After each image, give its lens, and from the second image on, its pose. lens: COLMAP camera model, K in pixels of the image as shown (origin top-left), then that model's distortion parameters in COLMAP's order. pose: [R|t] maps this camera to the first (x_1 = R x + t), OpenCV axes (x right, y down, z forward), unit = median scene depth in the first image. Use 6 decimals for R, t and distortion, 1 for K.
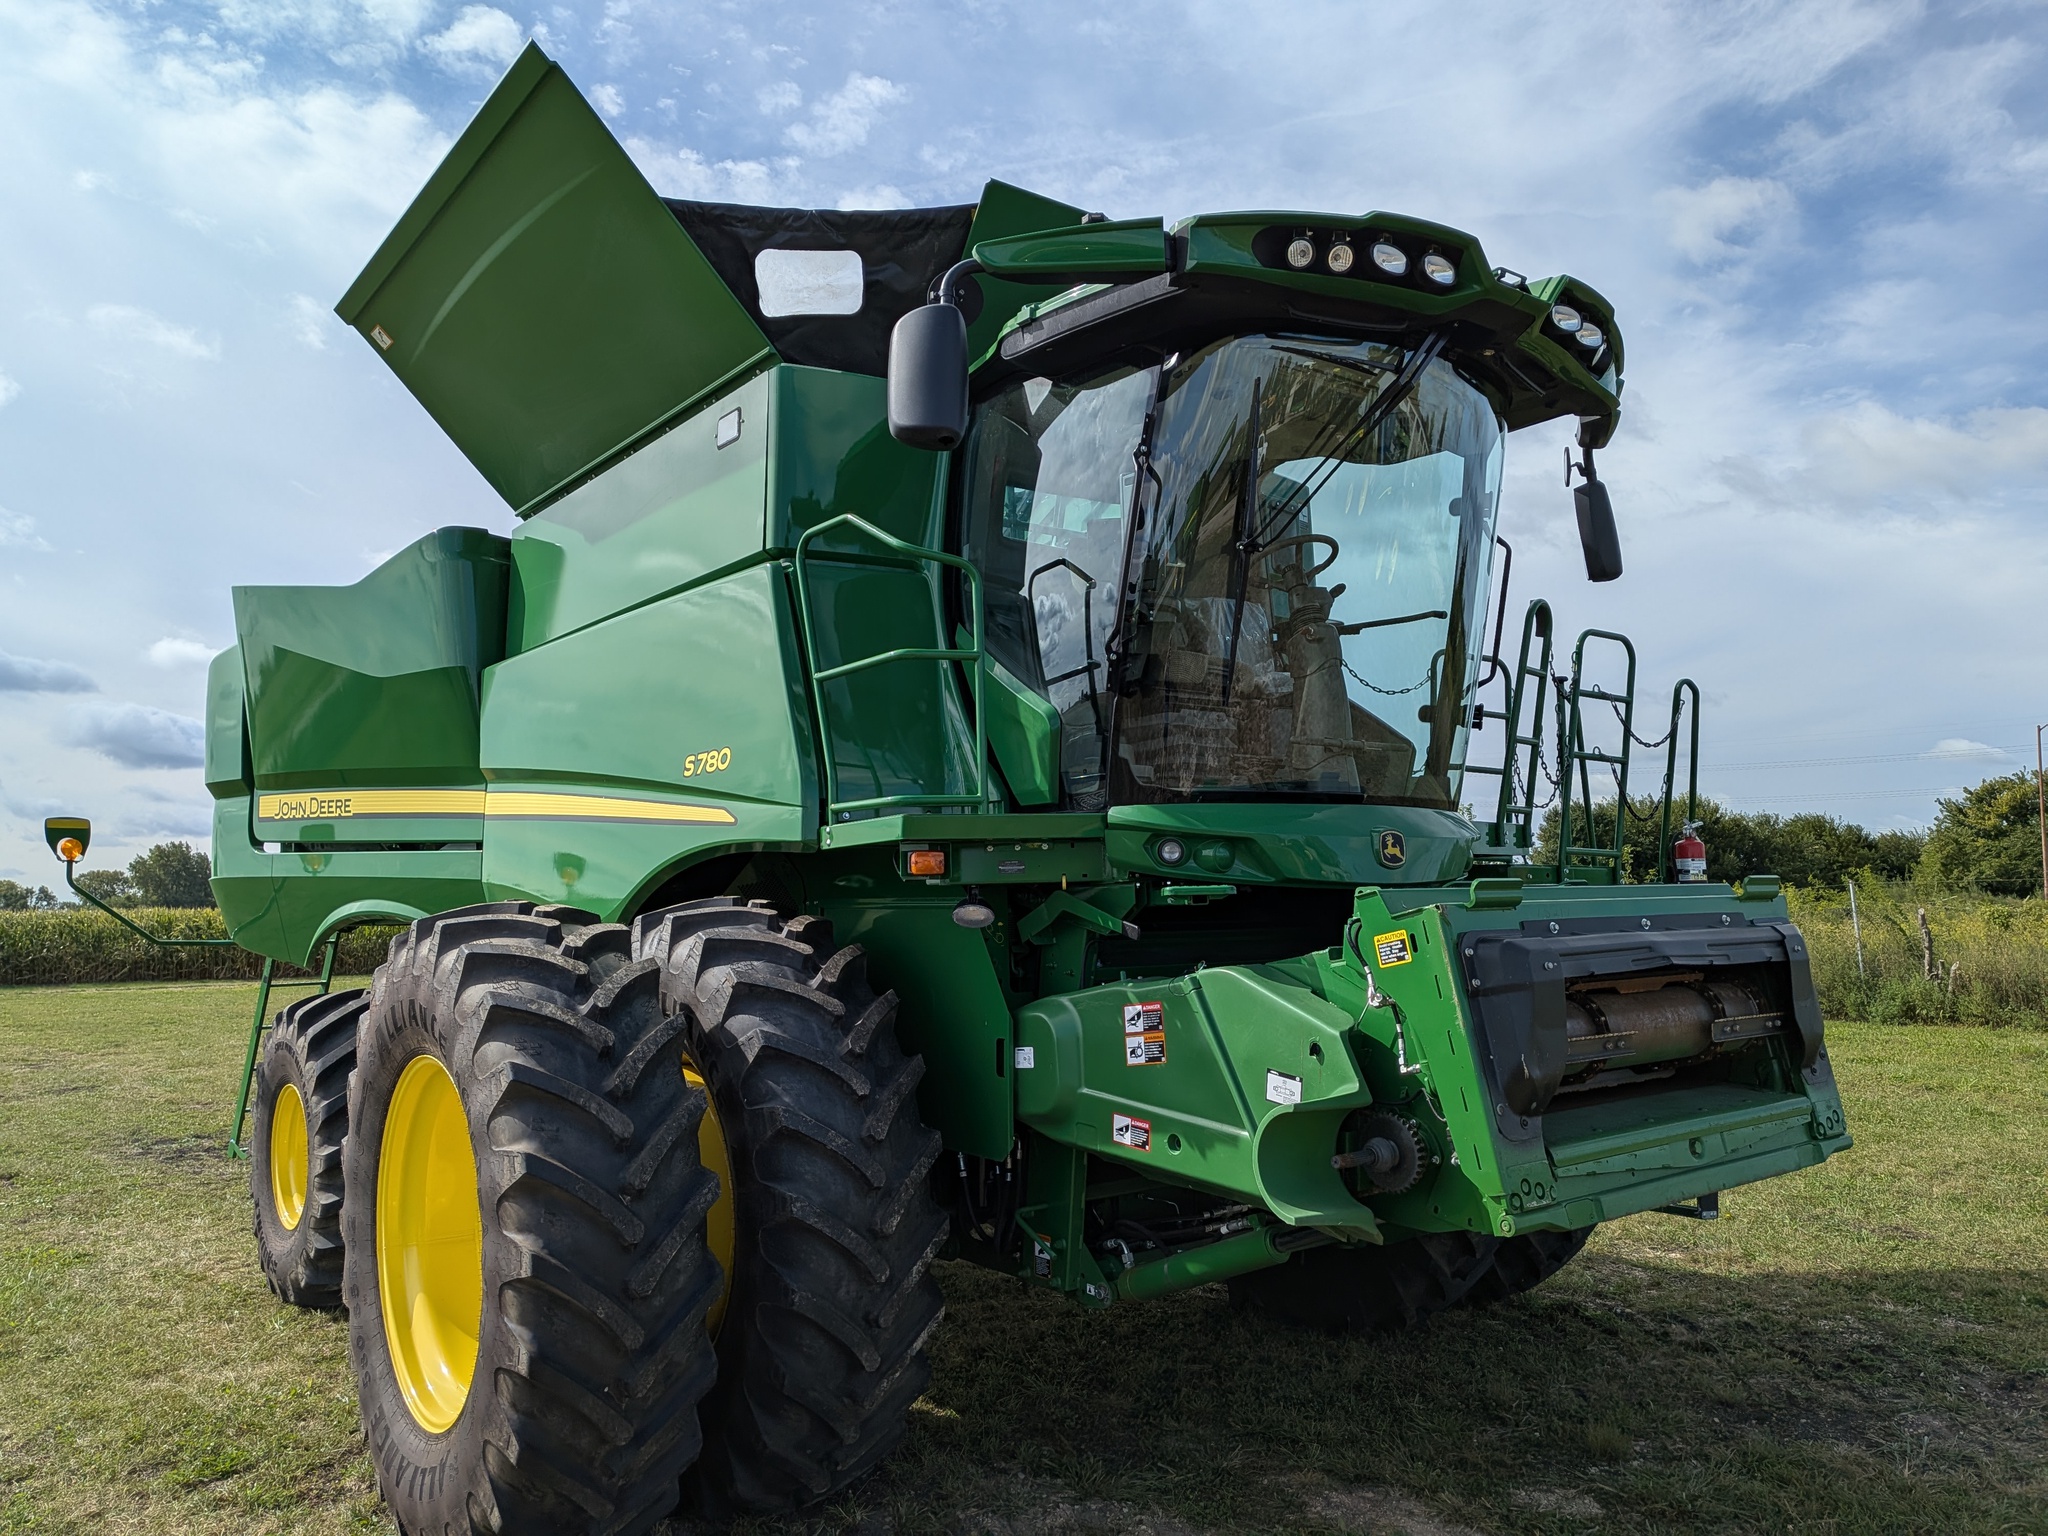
lens RADIAL K [[1505.2, 0, 1024.0], [0, 1505.2, 768.0], [0, 0, 1]] dist [-0.031923, 0.000637]
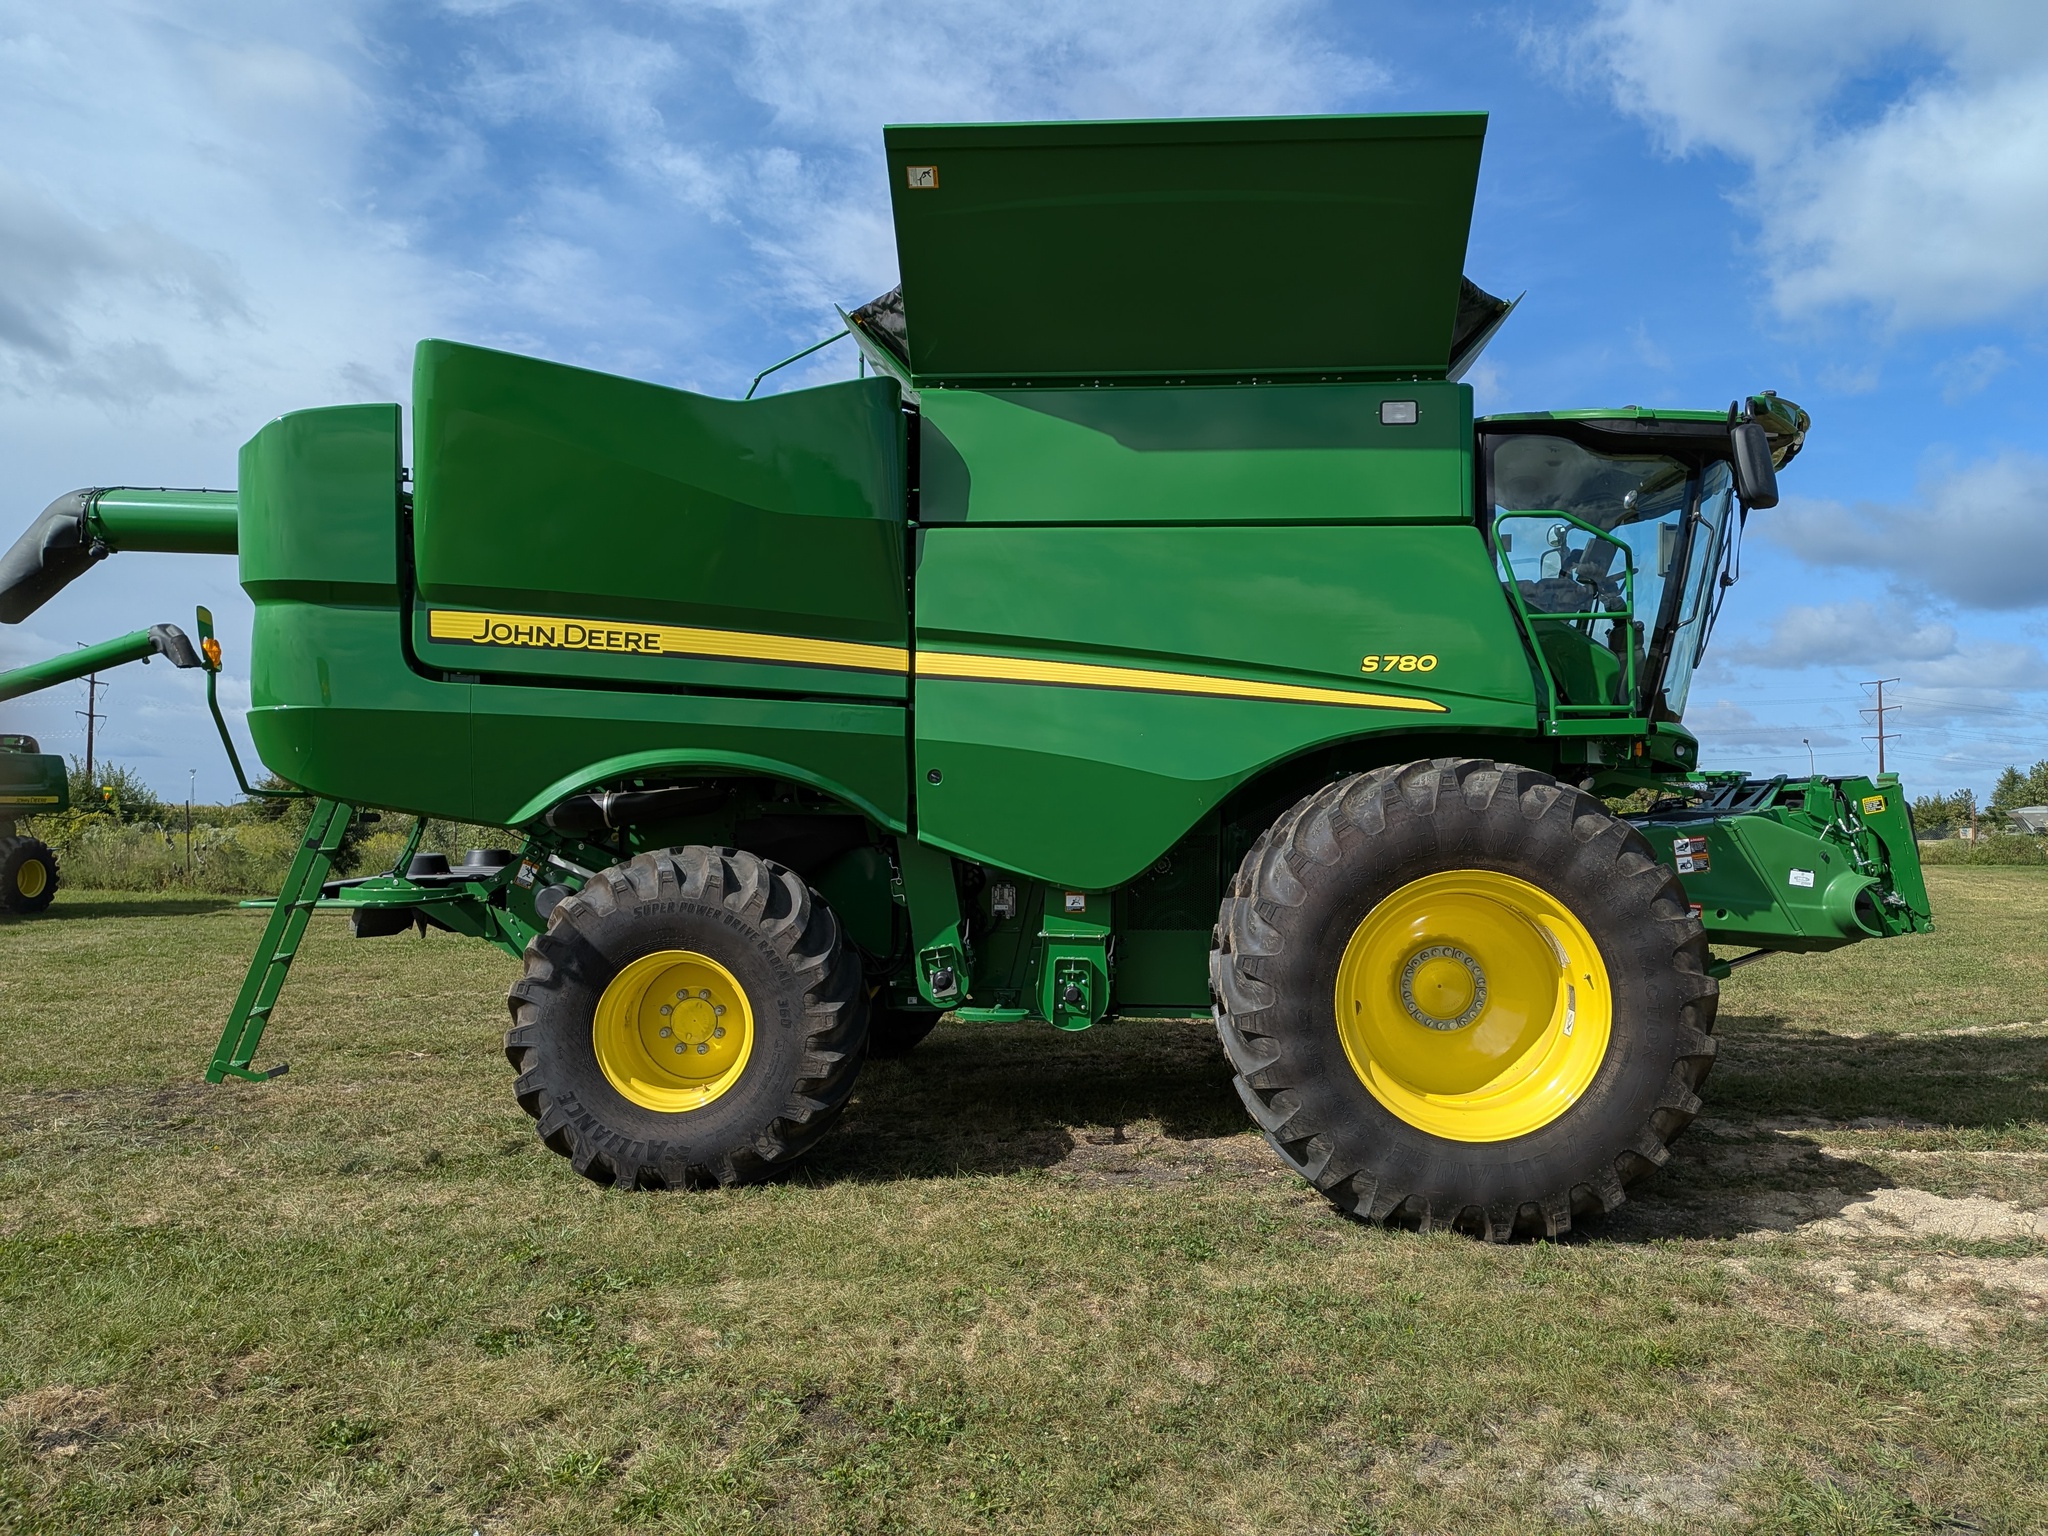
lens RADIAL K [[1659.3, 0, 1024.0], [0, 1659.3, 768.0], [0, 0, 1]] dist [0.046218, -0.003532]
pose [[0.601104, 0.052604, 0.797437, -0.125763], [-0.083631, 0.996493, -0.002695, 0.009550], [-0.794783, -0.065070, 0.603396, 0.029740]]
